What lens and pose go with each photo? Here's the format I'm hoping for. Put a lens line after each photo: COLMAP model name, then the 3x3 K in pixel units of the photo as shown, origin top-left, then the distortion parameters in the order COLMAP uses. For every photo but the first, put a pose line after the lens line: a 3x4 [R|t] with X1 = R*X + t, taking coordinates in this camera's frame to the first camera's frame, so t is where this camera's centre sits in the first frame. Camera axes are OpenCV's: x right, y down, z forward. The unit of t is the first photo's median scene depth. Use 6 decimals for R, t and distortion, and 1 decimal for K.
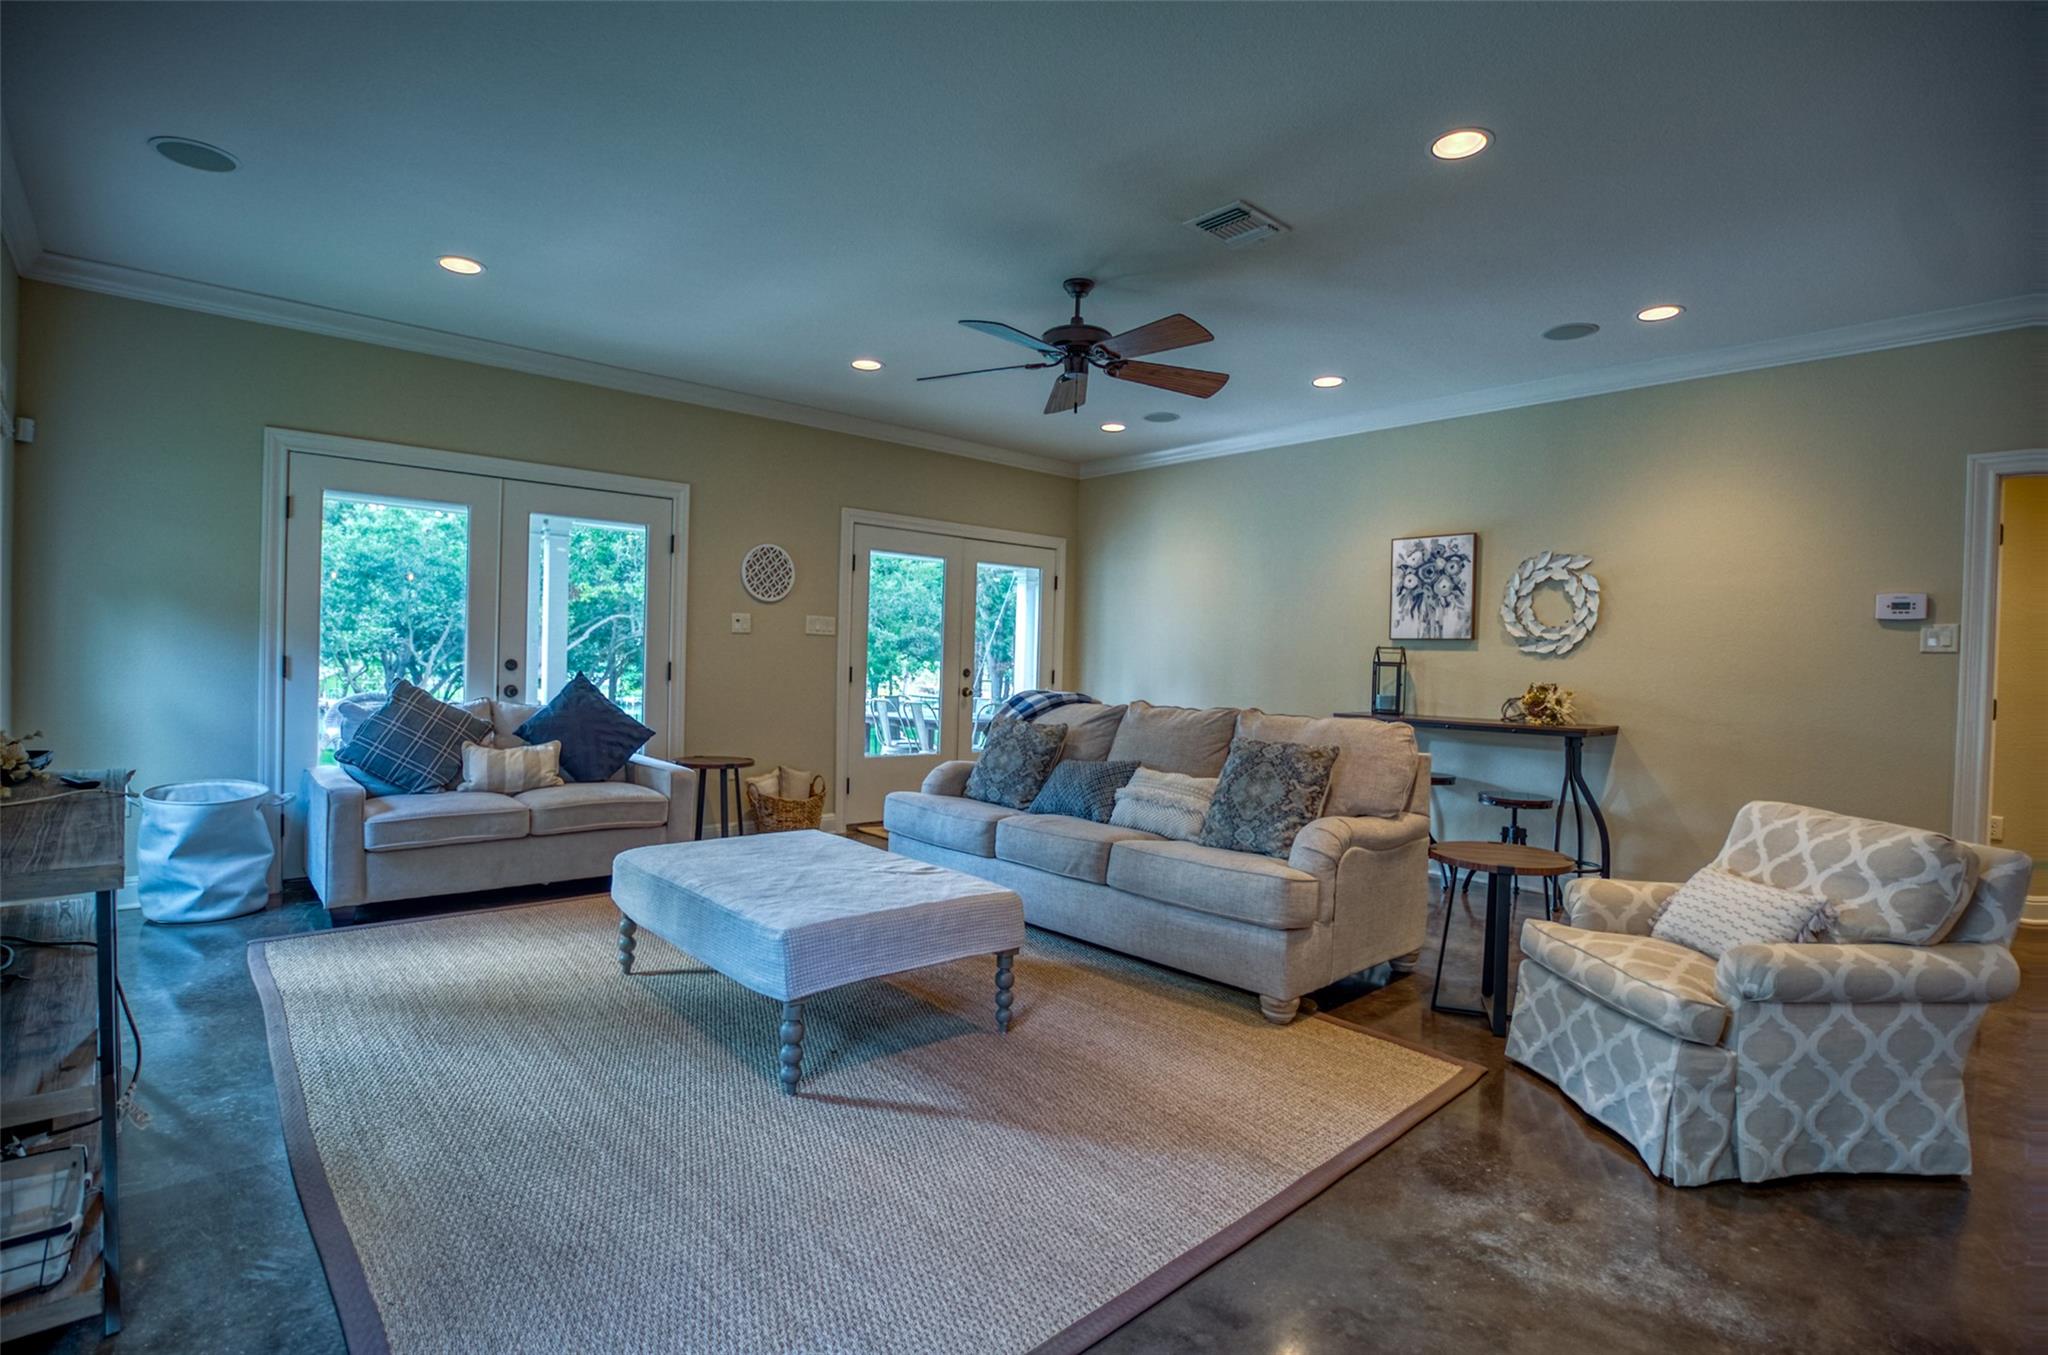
lens RADIAL K [[986.0, 0, 1014.8], [0, 986.0, 679.5], [0, 0, 1]] dist [-0.044220, 0.016613]
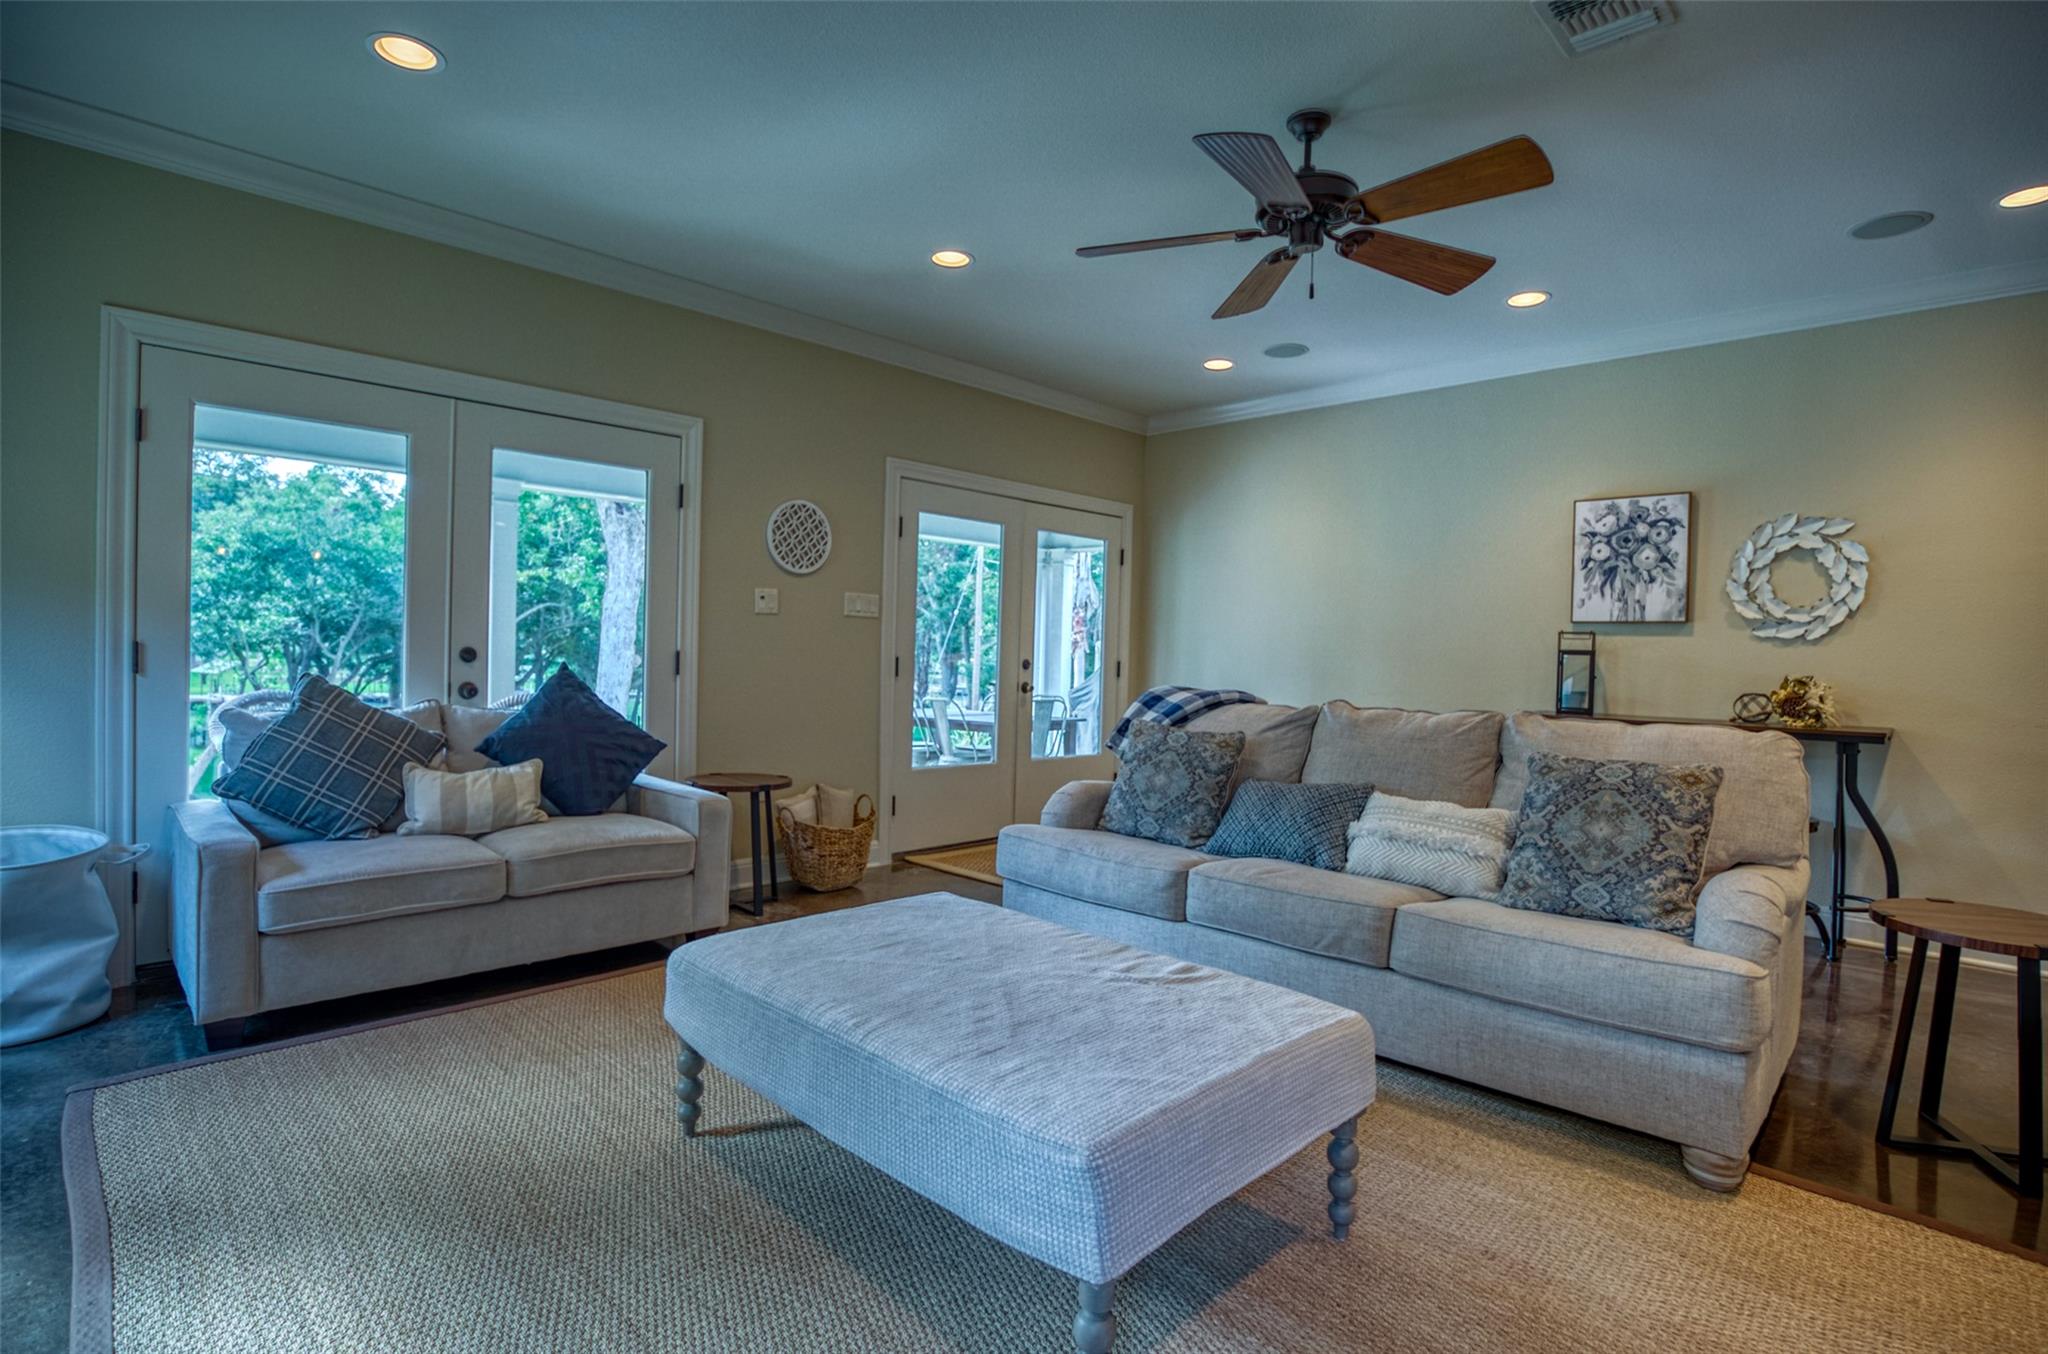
lens RADIAL K [[994.1, 0, 1024.0], [0, 994.1, 677.0], [0, 0, 1]] dist [-0.043694, 0.012675]
pose [[0.997394, -0.003160, 0.072076, -0.167130], [0.002737, 0.999978, 0.005960, -0.001586], [-0.072093, -0.005747, 0.997381, 0.256731]]
